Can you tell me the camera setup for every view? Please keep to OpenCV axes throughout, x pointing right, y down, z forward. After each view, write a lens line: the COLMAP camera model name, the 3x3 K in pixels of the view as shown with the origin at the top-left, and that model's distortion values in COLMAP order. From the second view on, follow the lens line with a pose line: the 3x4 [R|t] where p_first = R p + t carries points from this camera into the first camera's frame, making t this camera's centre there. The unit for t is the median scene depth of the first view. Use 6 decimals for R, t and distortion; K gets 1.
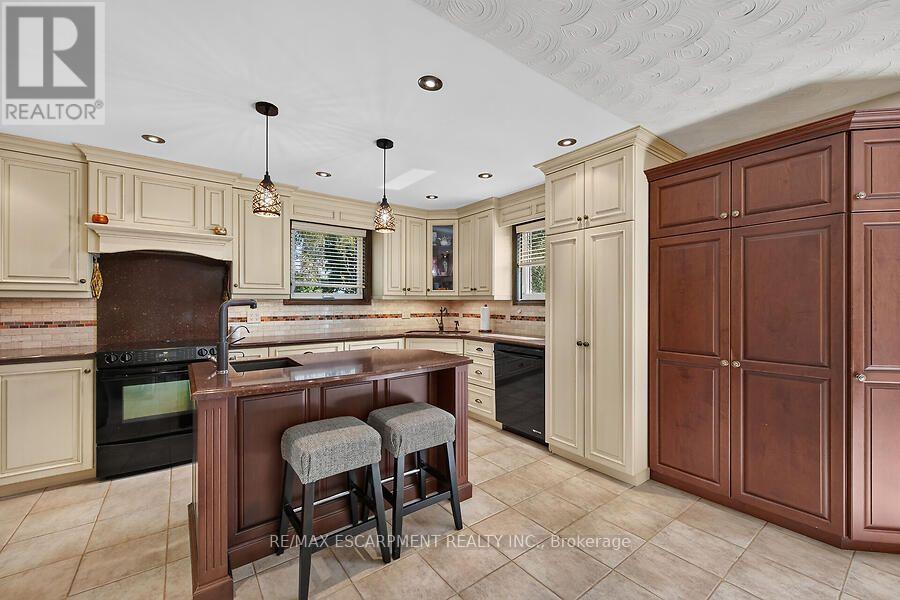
lens RADIAL K [[355.6, 0, 451.4], [0, 355.6, 301.5], [0, 0, 1]] dist [0.000717, -0.000040]
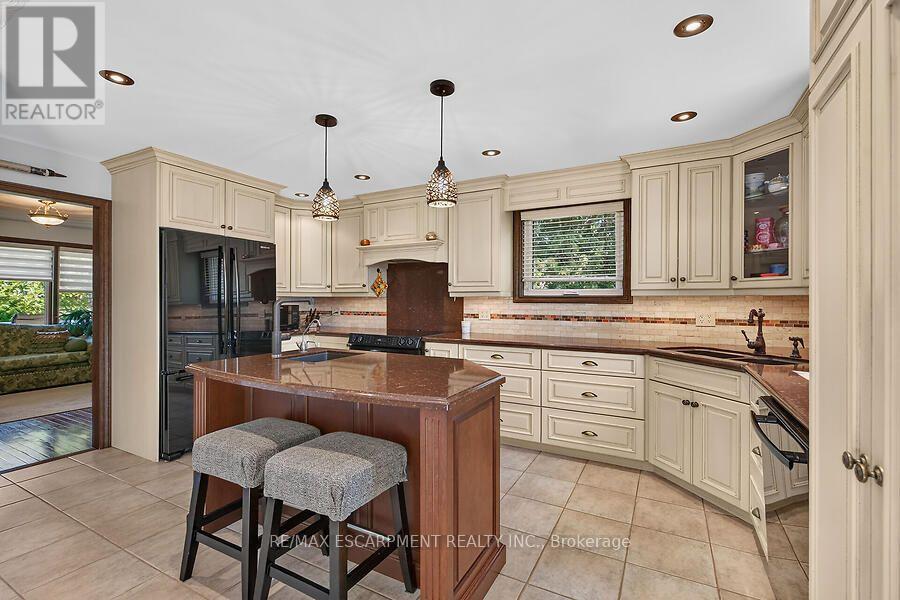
lens RADIAL K [[355.6, 0, 450.0], [0, 355.6, 300.0], [0, 0, 1]] dist [0.000717, -0.000040]
pose [[0.442041, -0.000450, -0.896995, 0.266050], [-0.000207, 1.000000, -0.000603, 0.003079], [0.896995, 0.000452, 0.442041, 0.370965]]
